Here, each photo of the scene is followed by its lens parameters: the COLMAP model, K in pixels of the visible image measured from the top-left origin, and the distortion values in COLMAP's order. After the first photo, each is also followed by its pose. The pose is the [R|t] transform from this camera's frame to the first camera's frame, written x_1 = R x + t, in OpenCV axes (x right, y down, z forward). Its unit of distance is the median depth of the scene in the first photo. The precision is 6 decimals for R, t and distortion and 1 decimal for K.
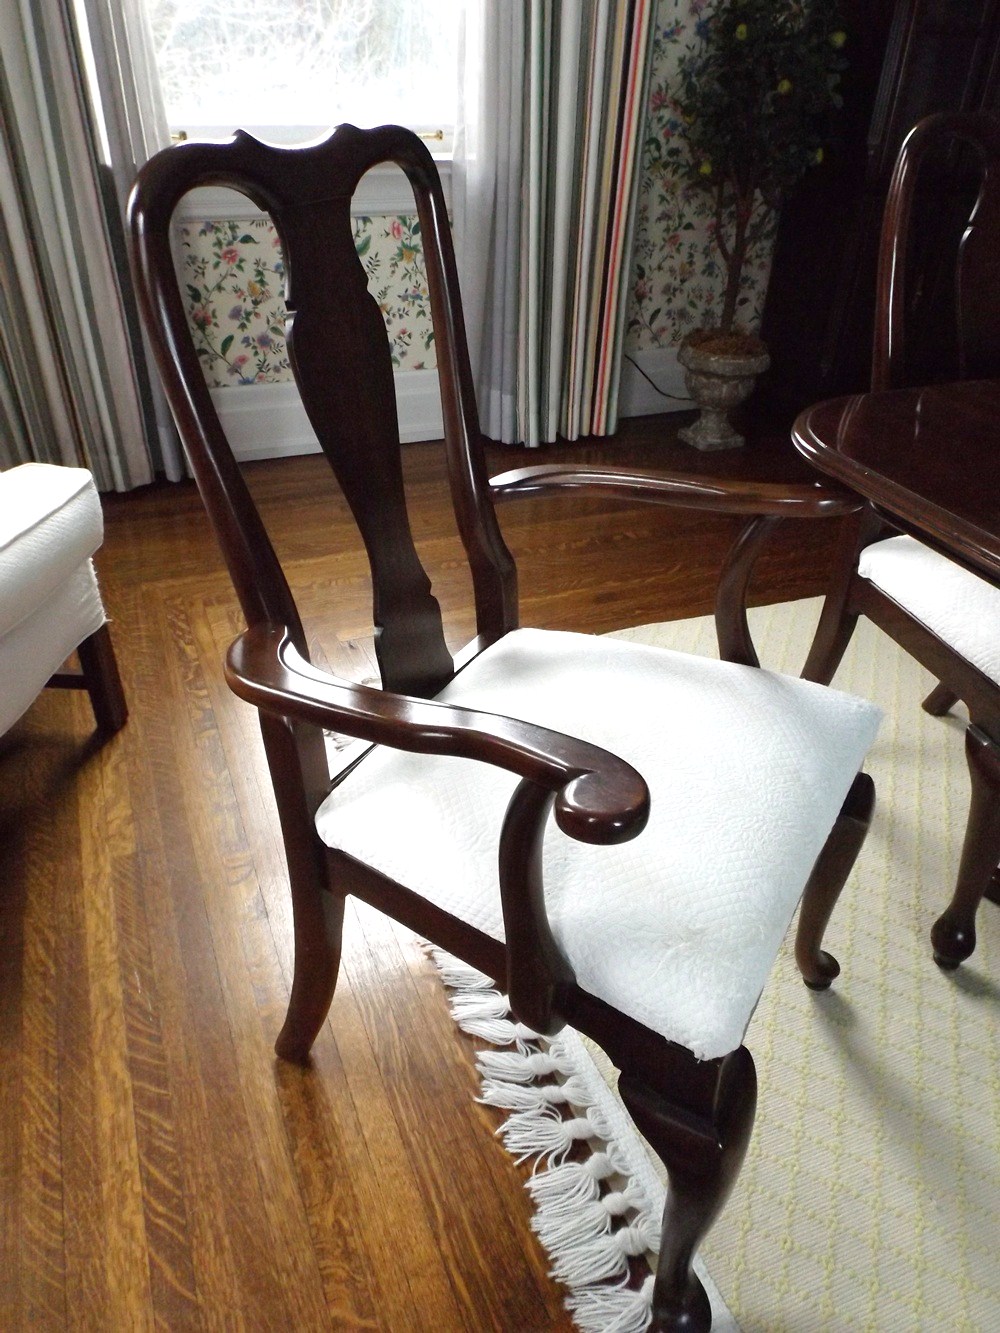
lens RADIAL K [[973.1, 0, 508.5], [0, 973.1, 662.9], [0, 0, 1]] dist [0.000252, -0.005509]
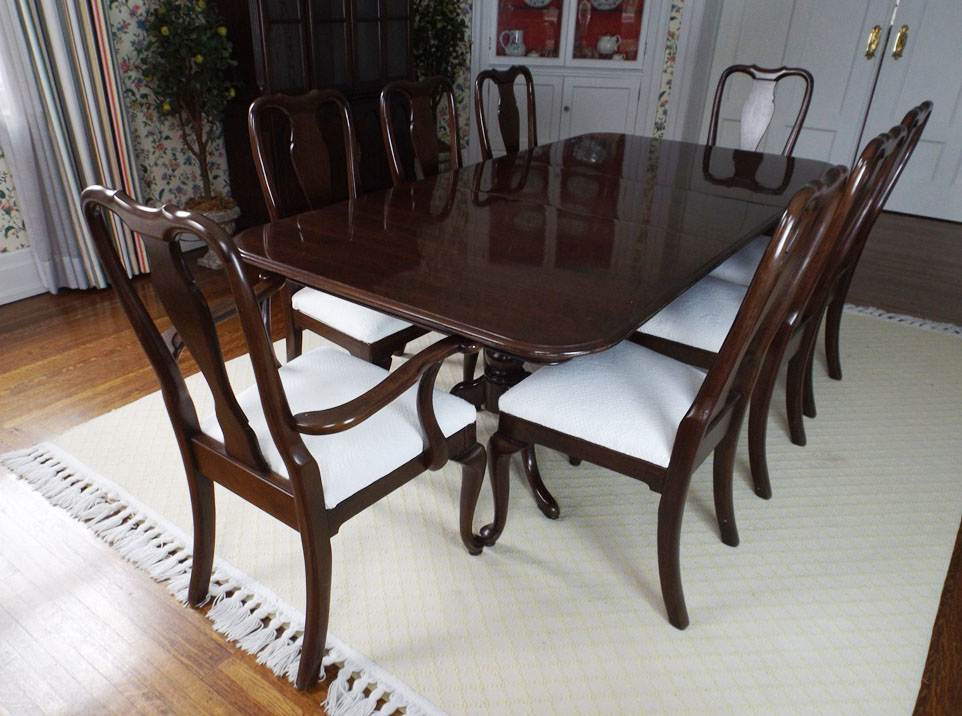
lens RADIAL K [[702.3, 0, 450.0], [0, 702.3, 385.7], [0, 0, 1]] dist [0.000252, -0.005509]
pose [[0.865555, -0.259716, 0.428209, -0.017269], [0.279488, 0.959993, 0.017313, 0.067213], [-0.415574, 0.104694, 0.903514, -0.237069]]
